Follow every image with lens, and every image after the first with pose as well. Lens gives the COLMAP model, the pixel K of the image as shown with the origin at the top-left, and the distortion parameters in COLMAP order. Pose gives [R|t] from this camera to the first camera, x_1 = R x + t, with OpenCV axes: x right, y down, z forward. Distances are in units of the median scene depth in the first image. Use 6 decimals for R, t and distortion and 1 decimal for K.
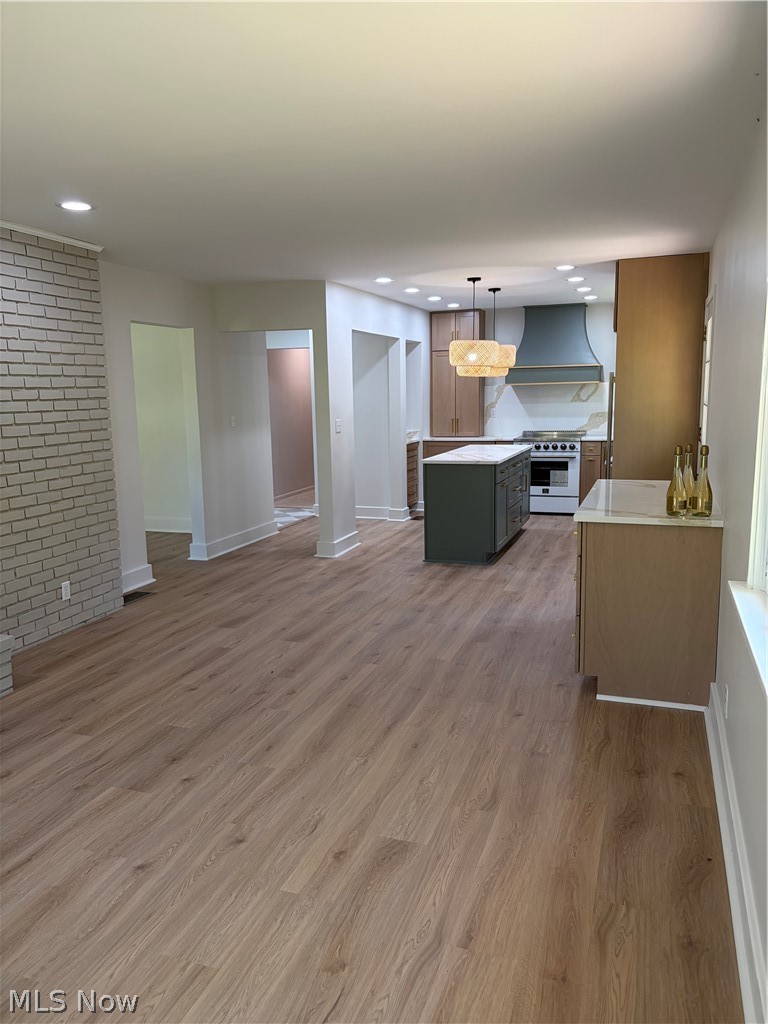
lens RADIAL K [[760.2, 0, 382.3], [0, 760.2, 522.7], [0, 0, 1]] dist [0.039613, -0.004019]
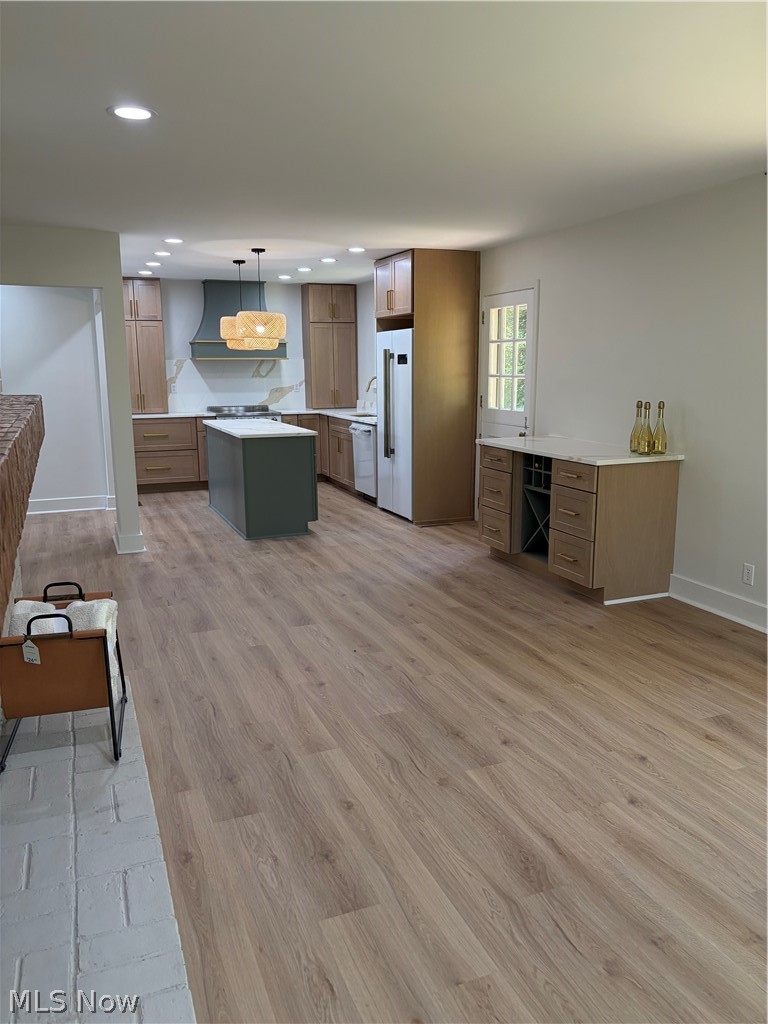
lens RADIAL K [[759.6, 0, 384.1], [0, 759.6, 520.1], [0, 0, 1]] dist [0.071402, 0.000126]
pose [[0.745842, -0.118886, 0.655428, -0.557642], [0.104938, 0.992629, 0.060635, -0.018325], [-0.657806, 0.023555, 0.752819, 0.187215]]
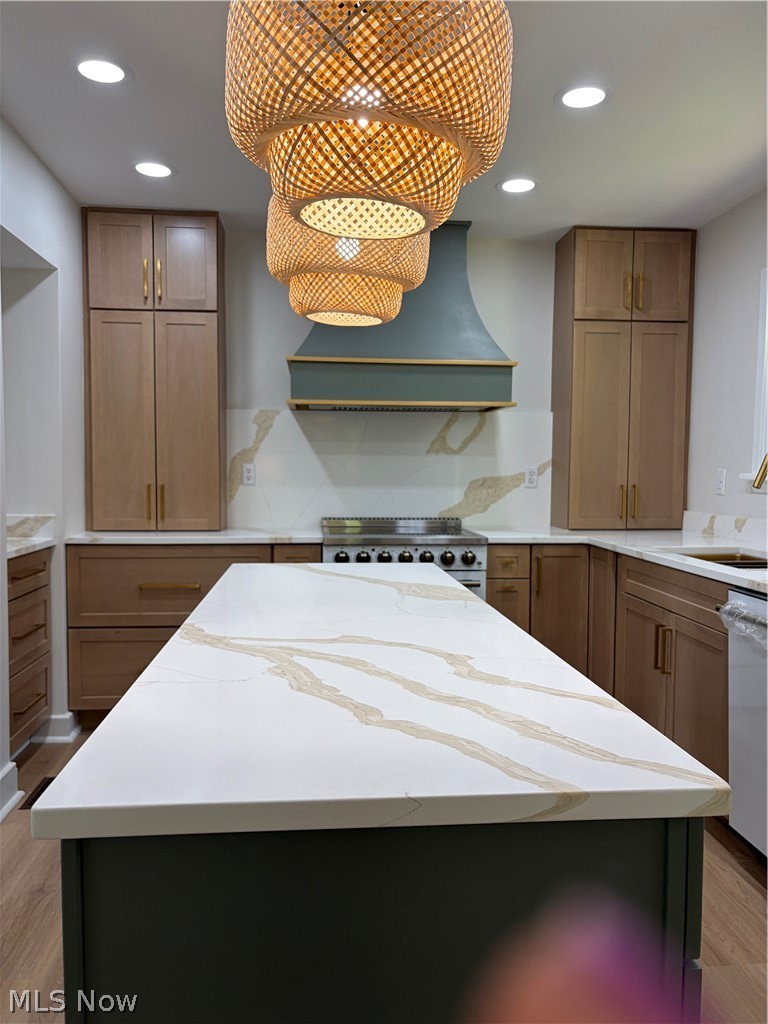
lens RADIAL K [[775.5, 0, 385.8], [0, 775.5, 523.9], [0, 0, 1]] dist [0.021315, -0.000262]
pose [[0.905695, 0.000643, 0.423930, 0.061076], [0.043877, 0.994486, -0.095249, -0.131892], [-0.421654, 0.104868, 0.900672, 1.061557]]
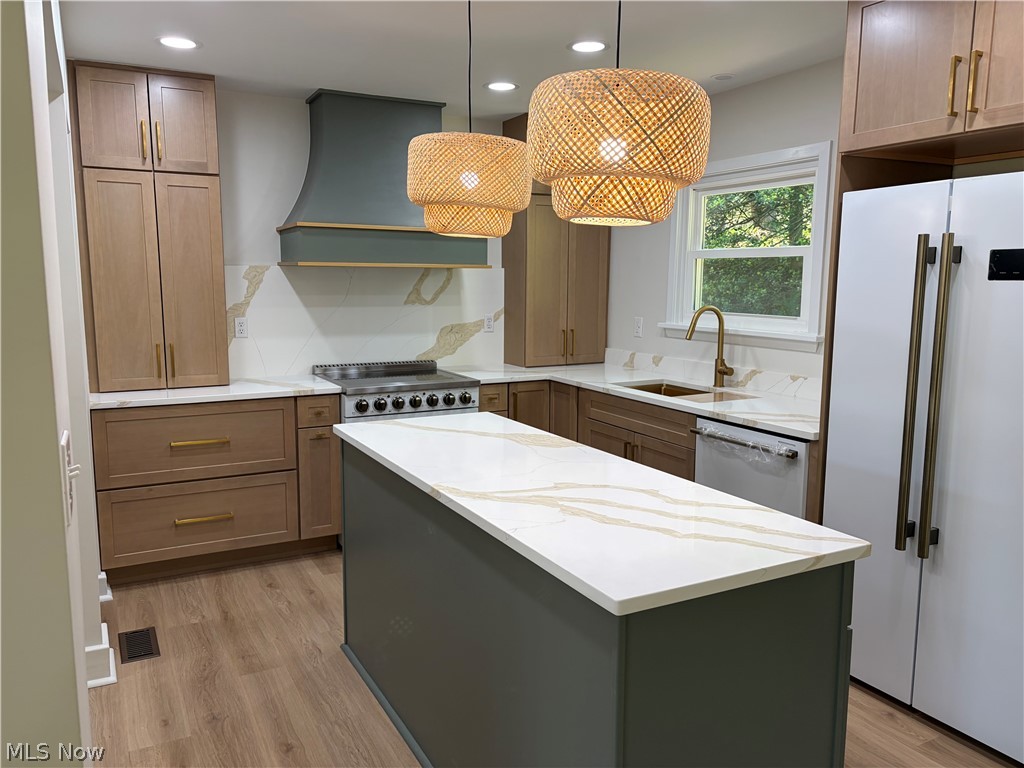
lens RADIAL K [[760.2, 0, 511.3], [0, 760.2, 396.2], [0, 0, 1]] dist [0.039613, -0.004019]
pose [[0.677192, -0.085426, 0.730831, -0.135666], [0.106211, 0.994184, 0.017794, -0.173570], [-0.728101, 0.065573, 0.682327, 1.061581]]
